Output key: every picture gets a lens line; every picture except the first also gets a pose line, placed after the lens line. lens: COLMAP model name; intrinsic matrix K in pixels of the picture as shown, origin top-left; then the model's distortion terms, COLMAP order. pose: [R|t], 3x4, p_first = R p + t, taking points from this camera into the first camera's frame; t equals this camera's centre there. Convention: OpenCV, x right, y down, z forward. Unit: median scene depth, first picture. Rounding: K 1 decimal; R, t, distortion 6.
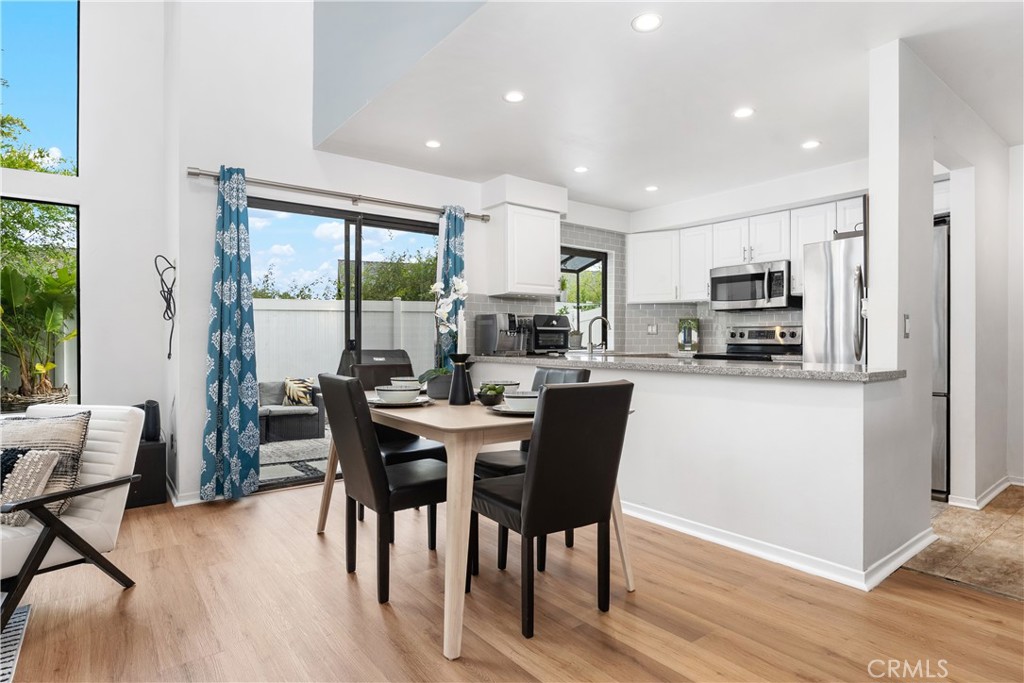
lens RADIAL K [[550.1, 0, 516.2], [0, 550.1, 340.1], [0, 0, 1]] dist [0.001746, 0.000065]
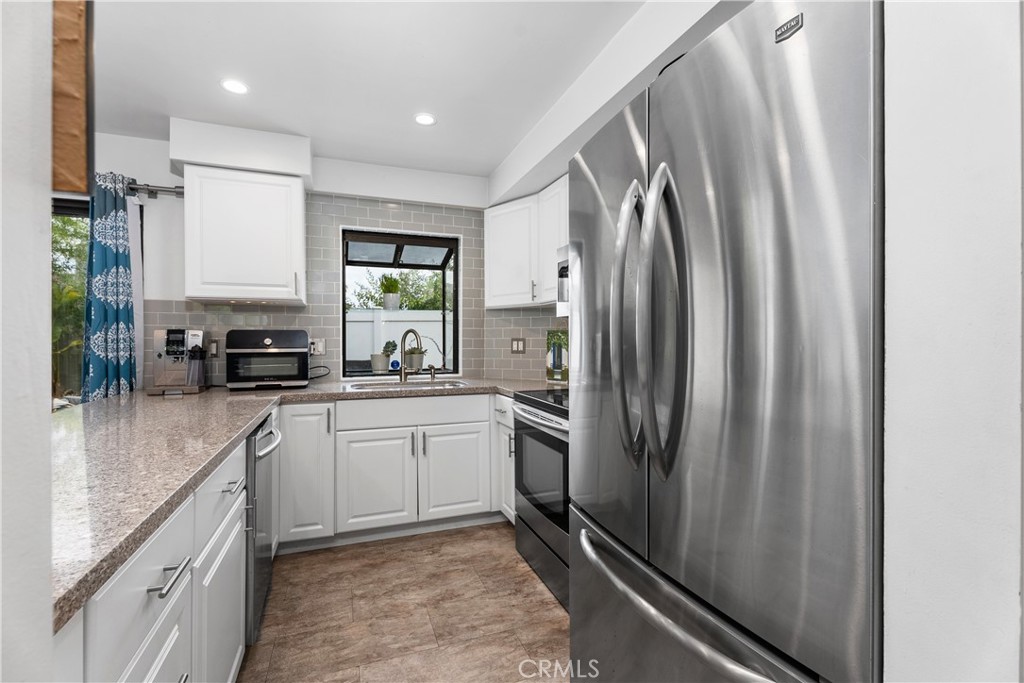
lens RADIAL K [[462.4, 0, 513.7], [0, 462.4, 342.7], [0, 0, 1]] dist [-0.014029, -0.001570]
pose [[0.954564, -0.002763, -0.297992, 0.422115], [0.002310, 0.999996, -0.001873, -0.023328], [0.297996, 0.001100, 0.954567, 0.465384]]
